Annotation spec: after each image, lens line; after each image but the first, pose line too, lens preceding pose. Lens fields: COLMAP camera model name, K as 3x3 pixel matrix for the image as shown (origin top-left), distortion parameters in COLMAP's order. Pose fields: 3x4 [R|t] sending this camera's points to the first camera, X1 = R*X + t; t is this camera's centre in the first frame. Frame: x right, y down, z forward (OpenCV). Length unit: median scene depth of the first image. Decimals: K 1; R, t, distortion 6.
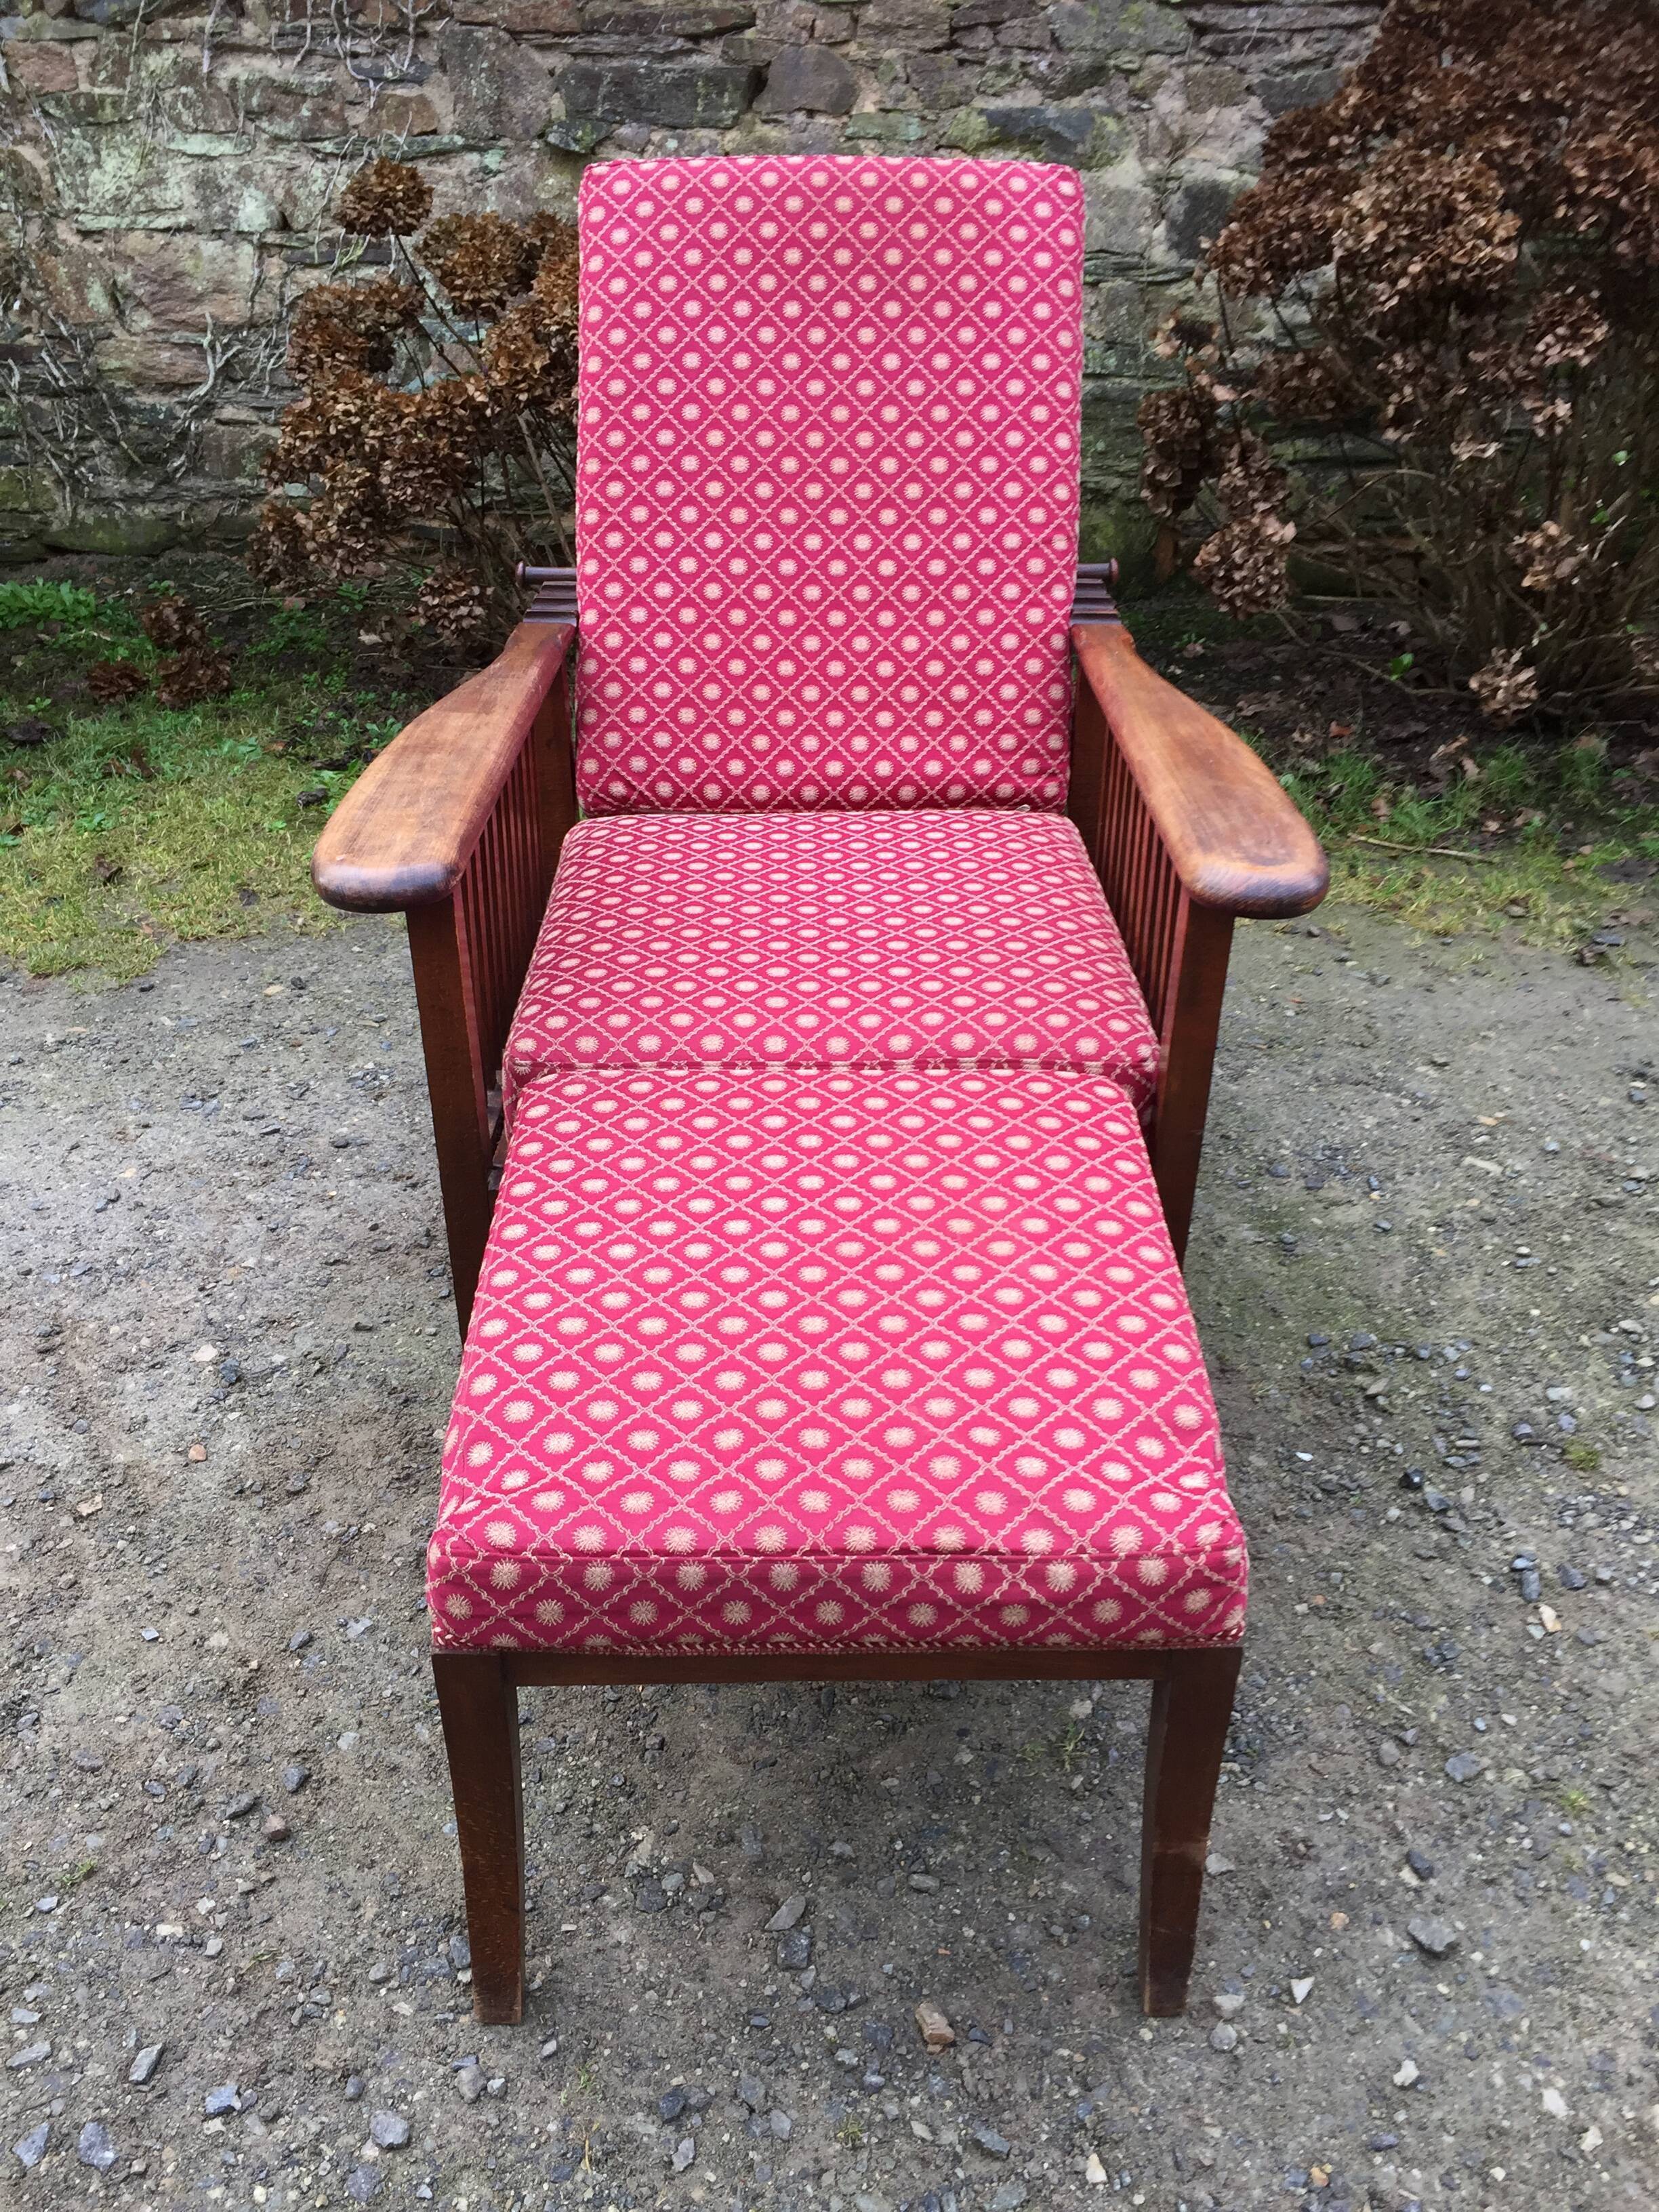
lens RADIAL K [[1896.1, 0, 824.2], [0, 1896.1, 1134.2], [0, 0, 1]] dist [0.082091, -0.114243]
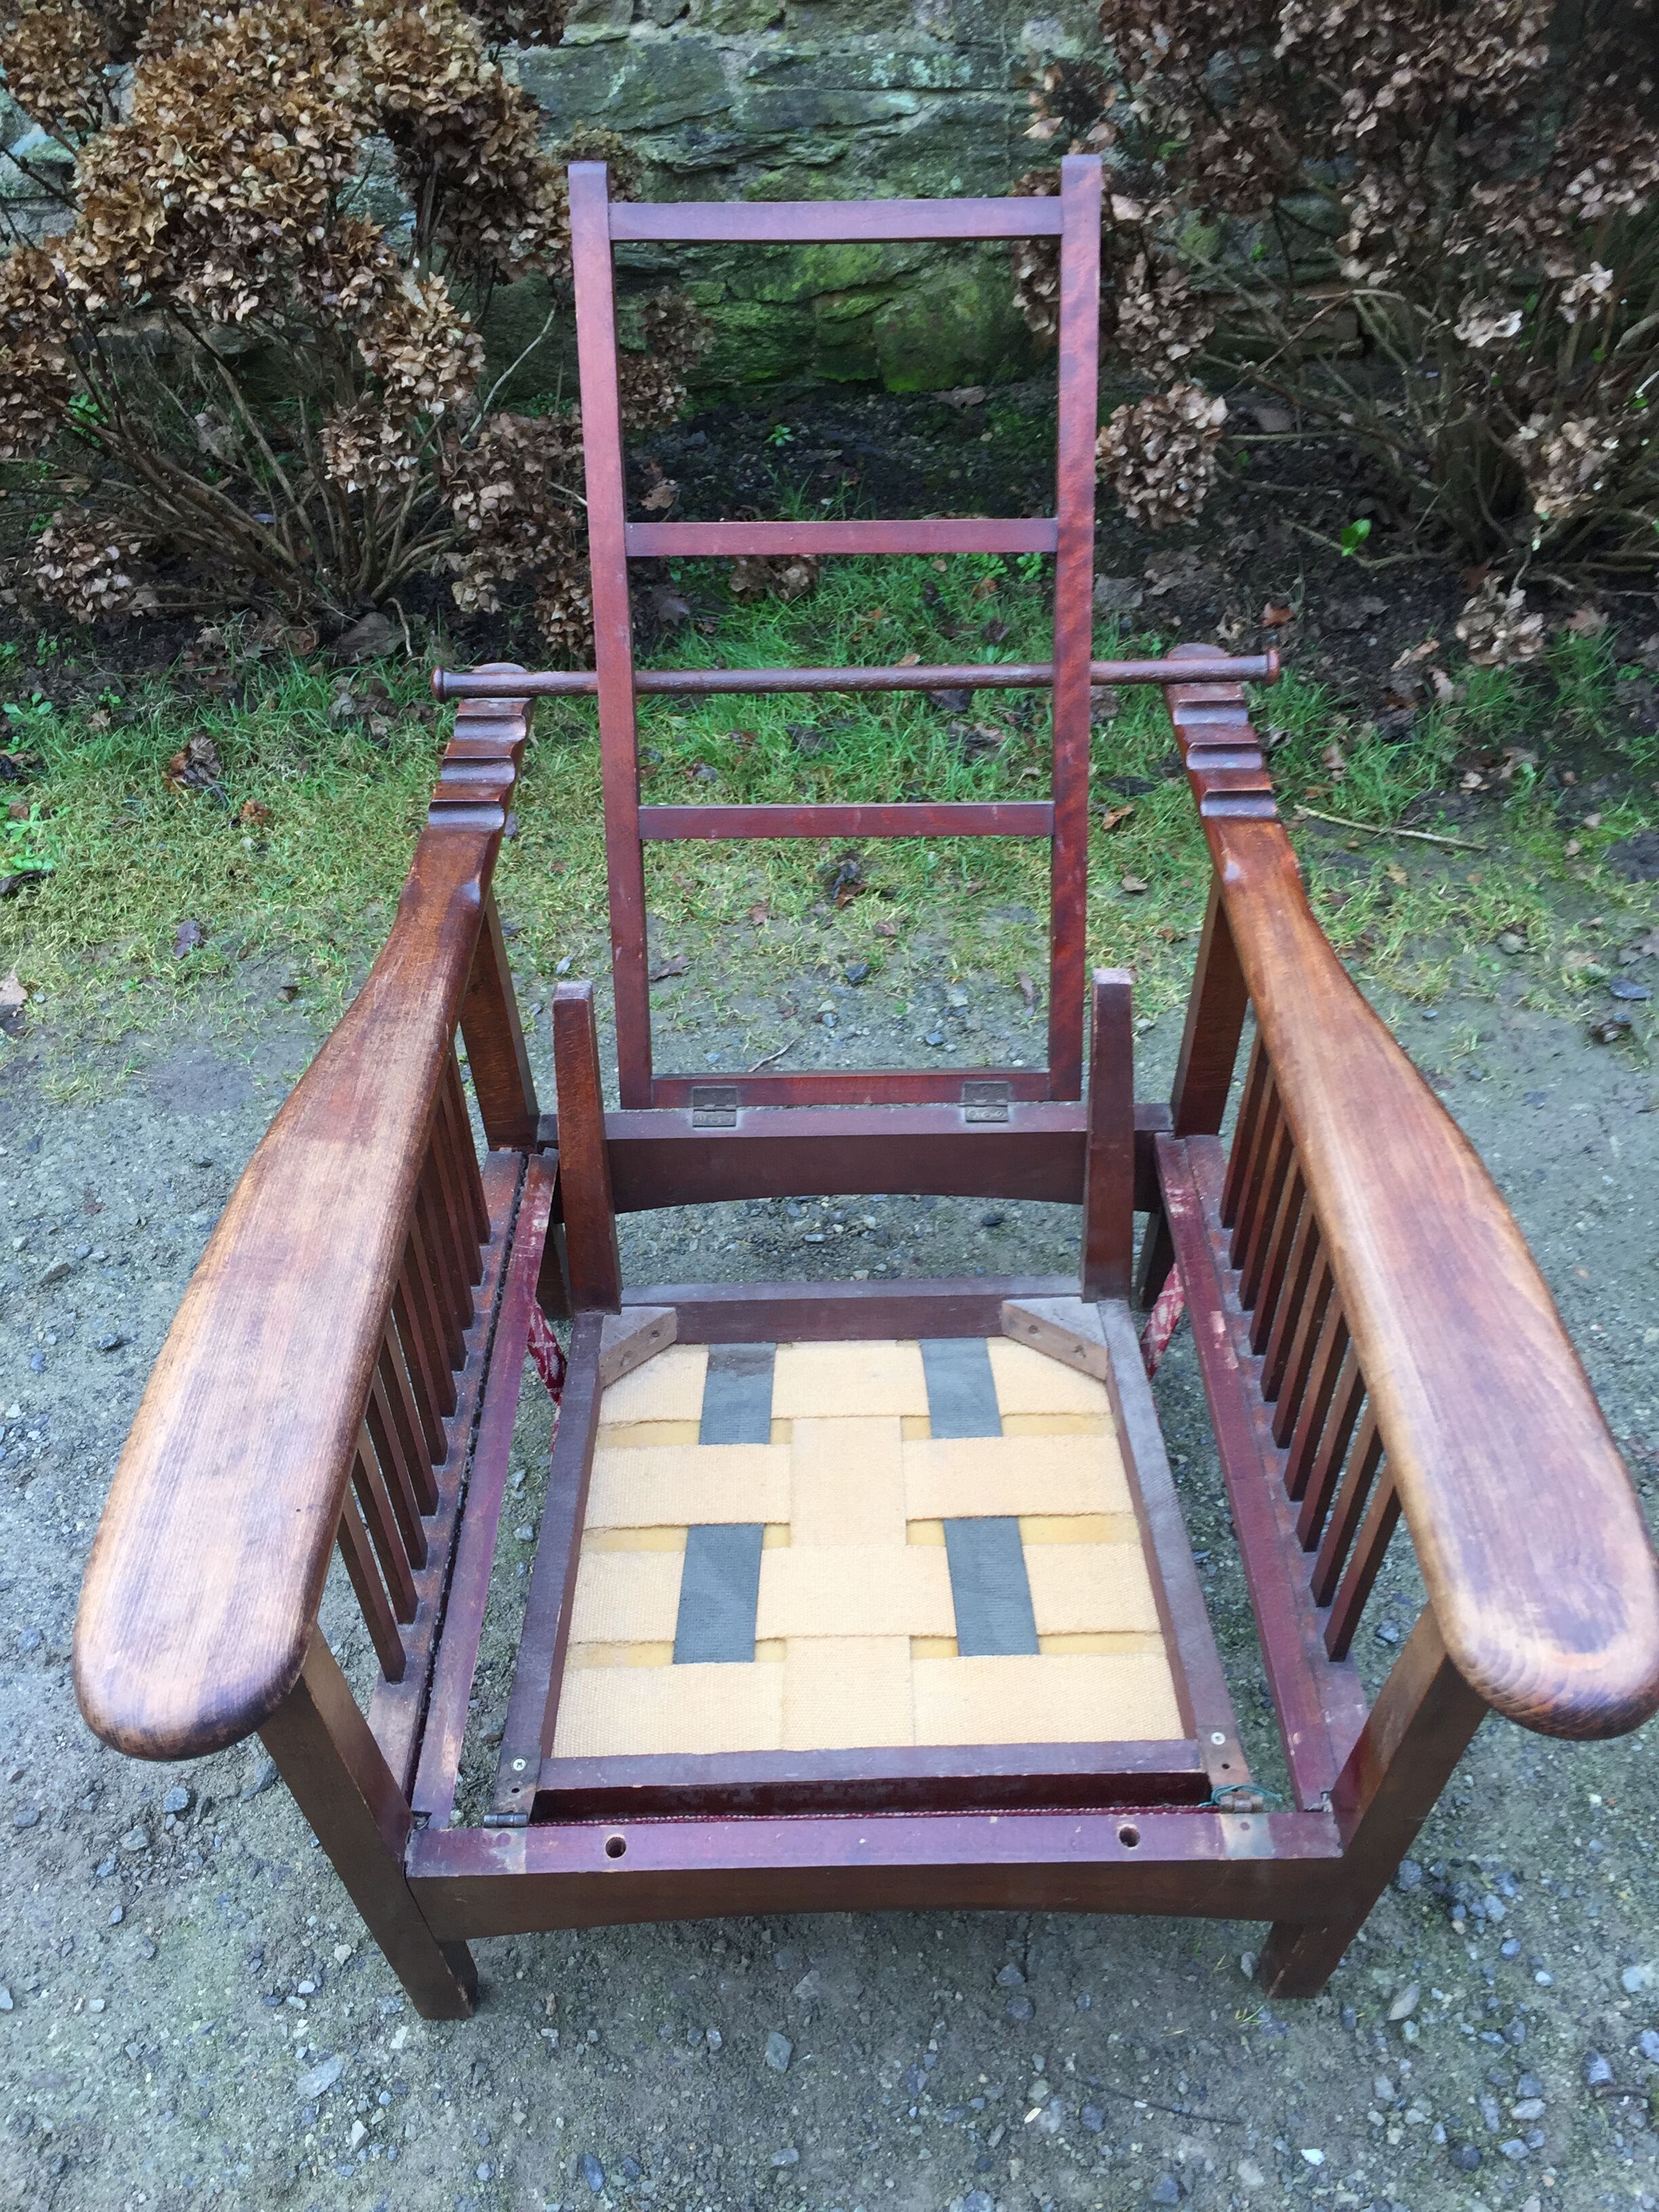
lens RADIAL K [[1898.0, 0, 837.5], [0, 1898.0, 1138.6], [0, 0, 1]] dist [0.079539, -0.102391]
pose [[0.995555, -0.078072, 0.052675, 0.035697], [0.063309, 0.968847, 0.239430, -0.230597], [-0.069726, -0.235031, 0.969484, 0.224784]]
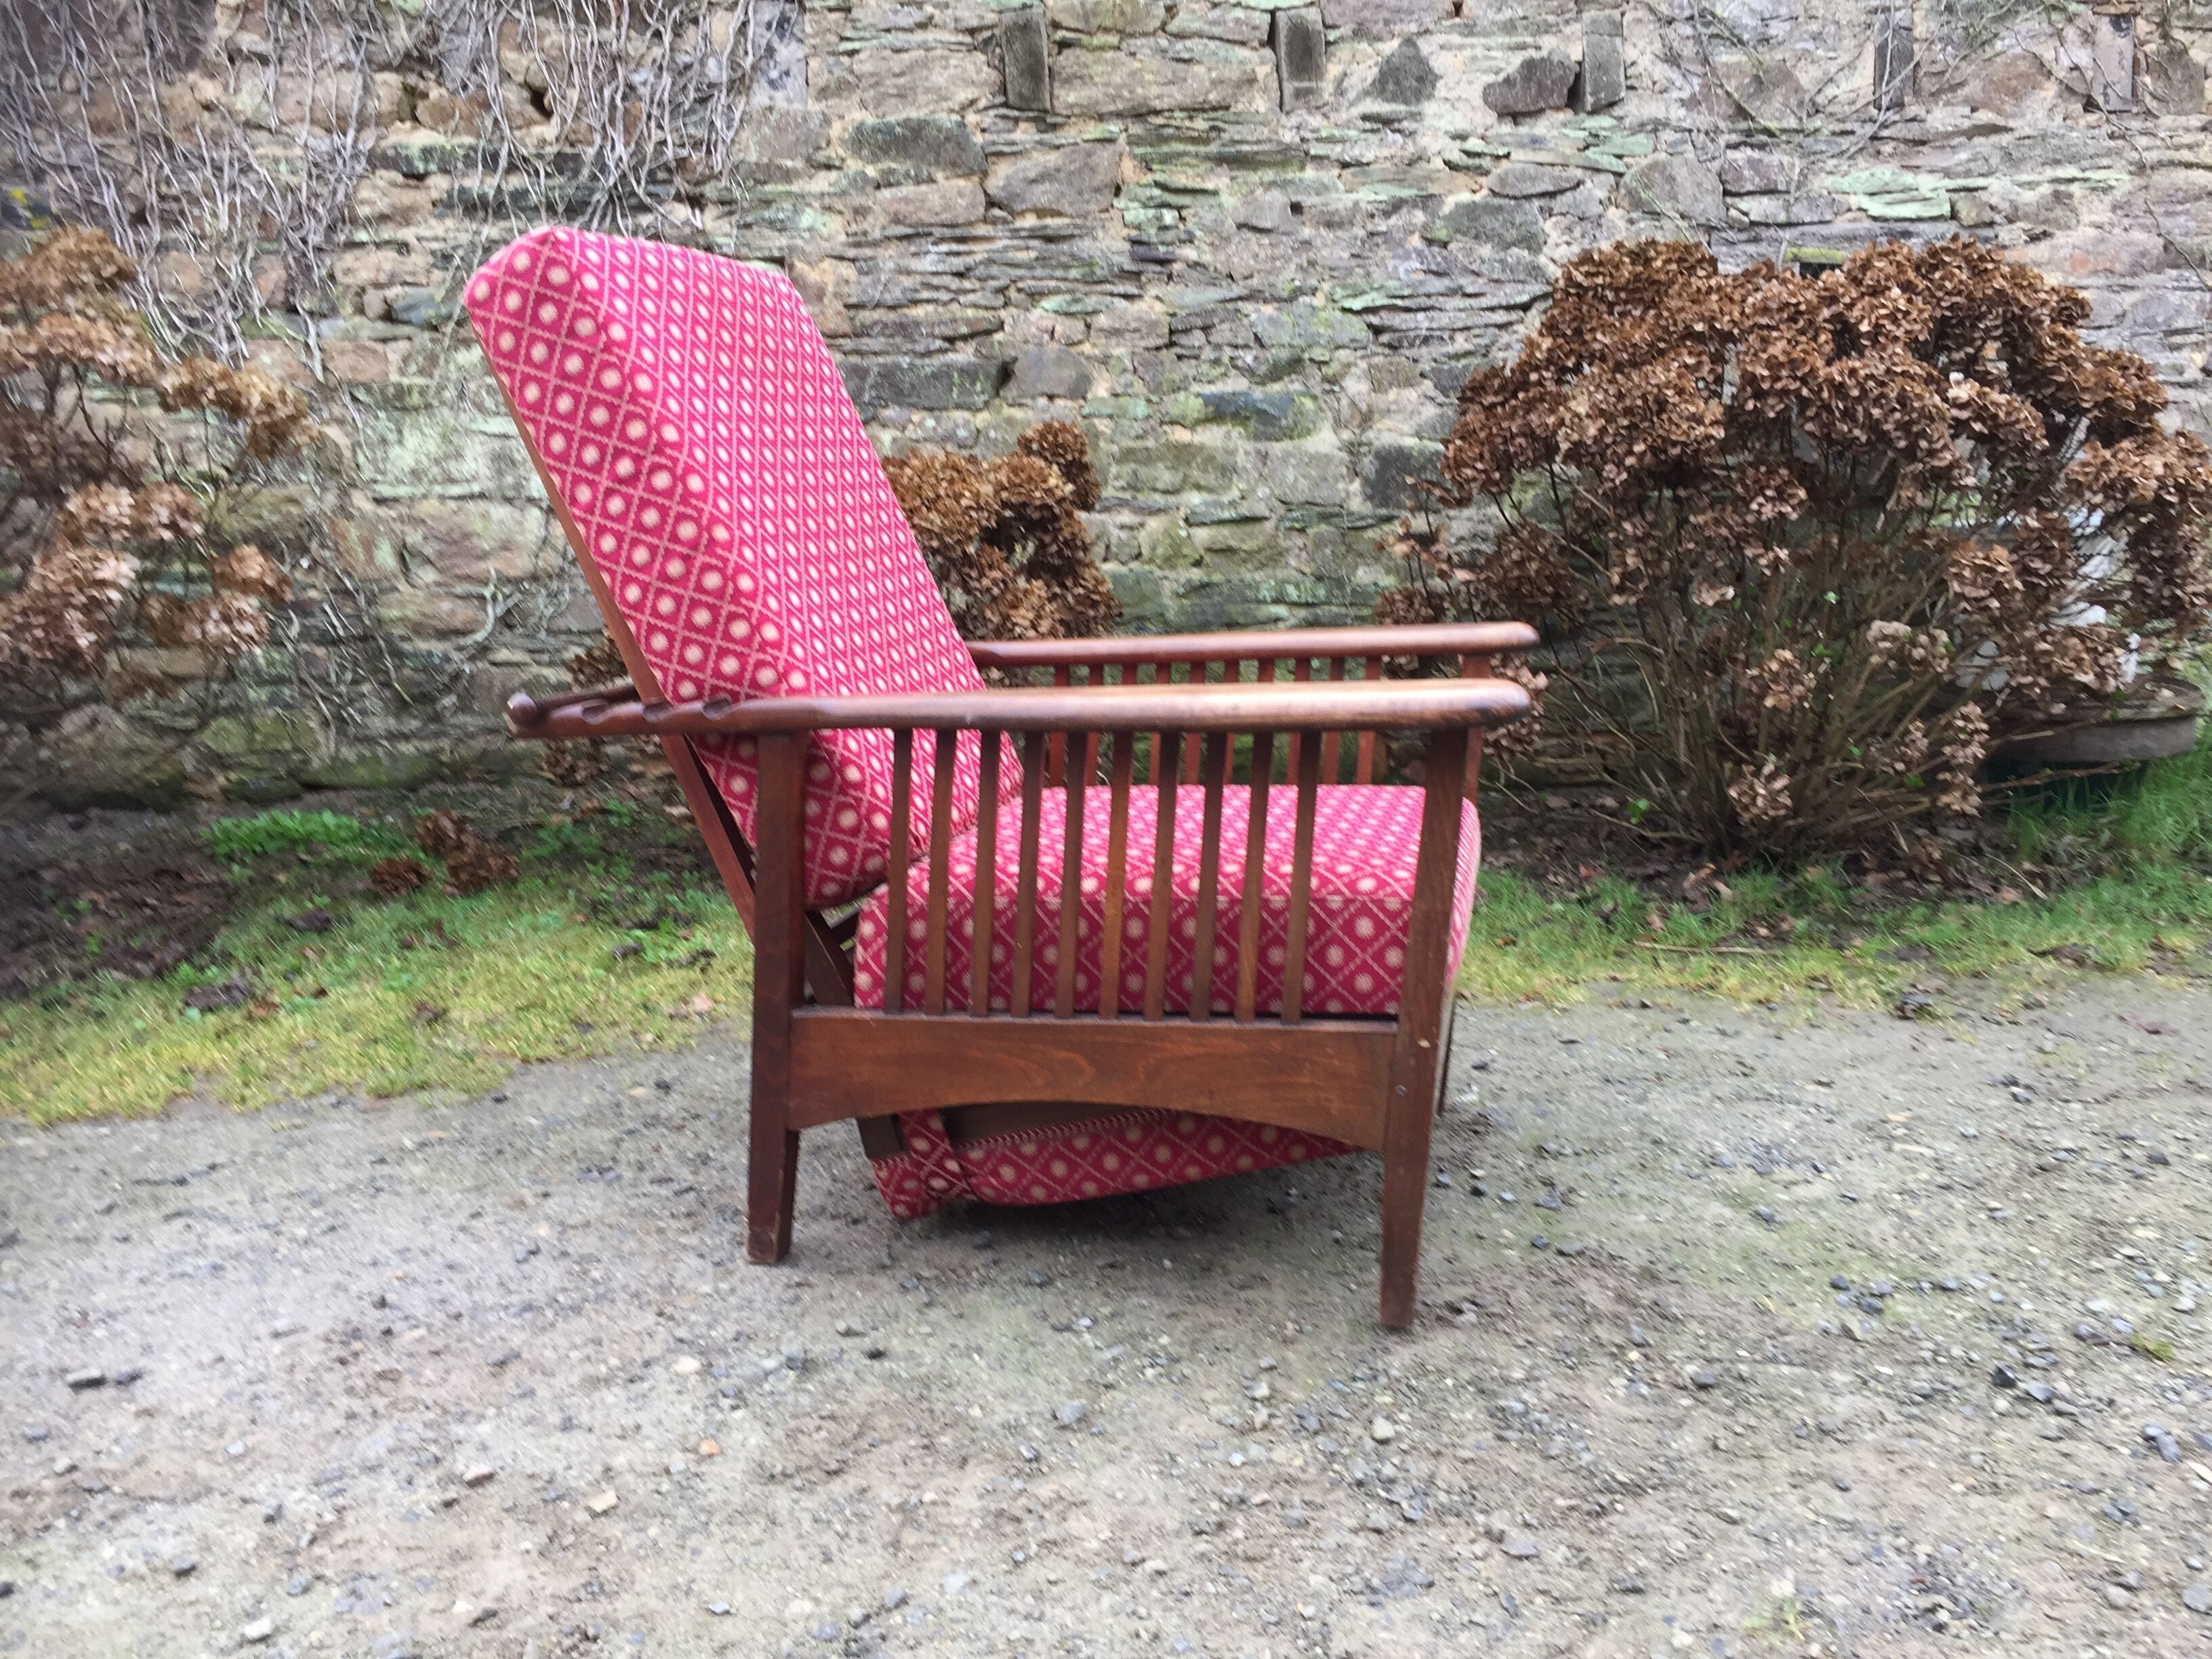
lens RADIAL K [[1898.0, 0, 1108.2], [0, 1898.0, 823.0], [0, 0, 1]] dist [0.079539, -0.102391]
pose [[0.992412, -0.032387, 0.118617, -0.139920], [0.071849, 0.935601, -0.345672, 0.126447], [-0.099783, 0.351572, 0.930828, 0.026365]]
